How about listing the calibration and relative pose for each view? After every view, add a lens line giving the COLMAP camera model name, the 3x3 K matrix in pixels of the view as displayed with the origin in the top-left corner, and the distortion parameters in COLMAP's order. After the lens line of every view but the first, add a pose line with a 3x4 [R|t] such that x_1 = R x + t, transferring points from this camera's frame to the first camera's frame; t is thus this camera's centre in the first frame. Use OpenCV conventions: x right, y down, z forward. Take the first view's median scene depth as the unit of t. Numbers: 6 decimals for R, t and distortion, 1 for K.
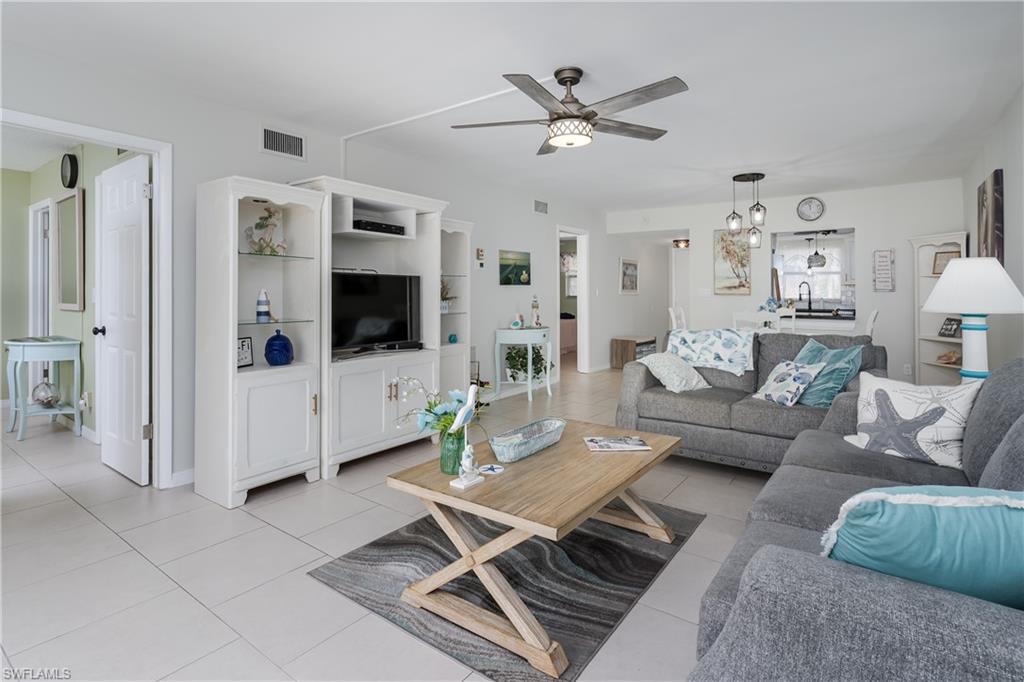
lens RADIAL K [[505.4, 0, 525.2], [0, 505.4, 281.6], [0, 0, 1]] dist [0.002840, 0.001942]
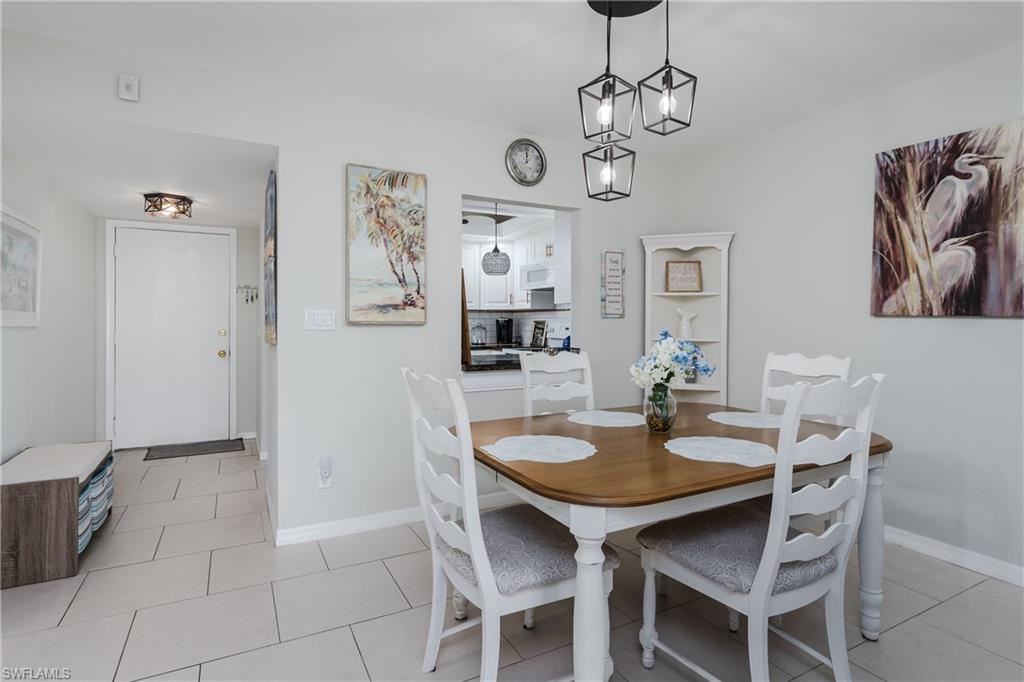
lens RADIAL K [[505.4, 0, 491.2], [0, 505.4, 315.4], [0, 0, 1]] dist [0.002840, 0.001942]
pose [[0.450874, 0.009310, 0.892539, 0.116742], [-0.017480, 0.999846, -0.001599, 0.029926], [-0.892416, -0.014880, 0.450967, 1.236811]]
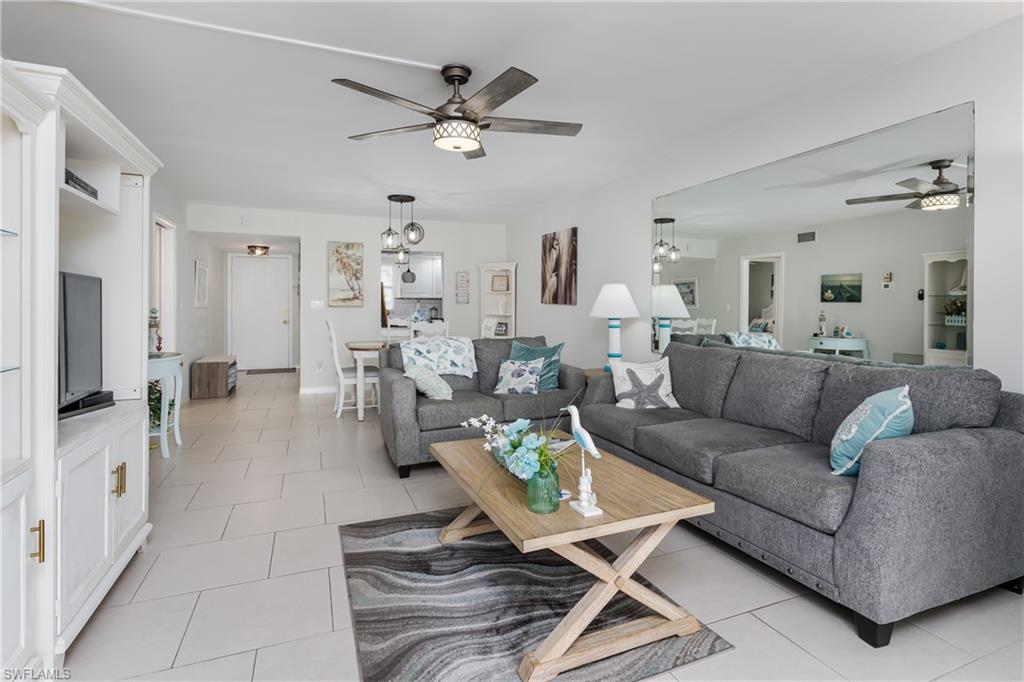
lens RADIAL K [[505.4, 0, 512.2], [0, 505.4, 298.6], [0, 0, 1]] dist [0.002840, 0.001942]
pose [[0.532444, 0.007807, 0.846429, -0.465582], [-0.017818, 0.999839, 0.001986, 0.002889], [-0.846278, -0.016139, 0.532497, 0.293908]]
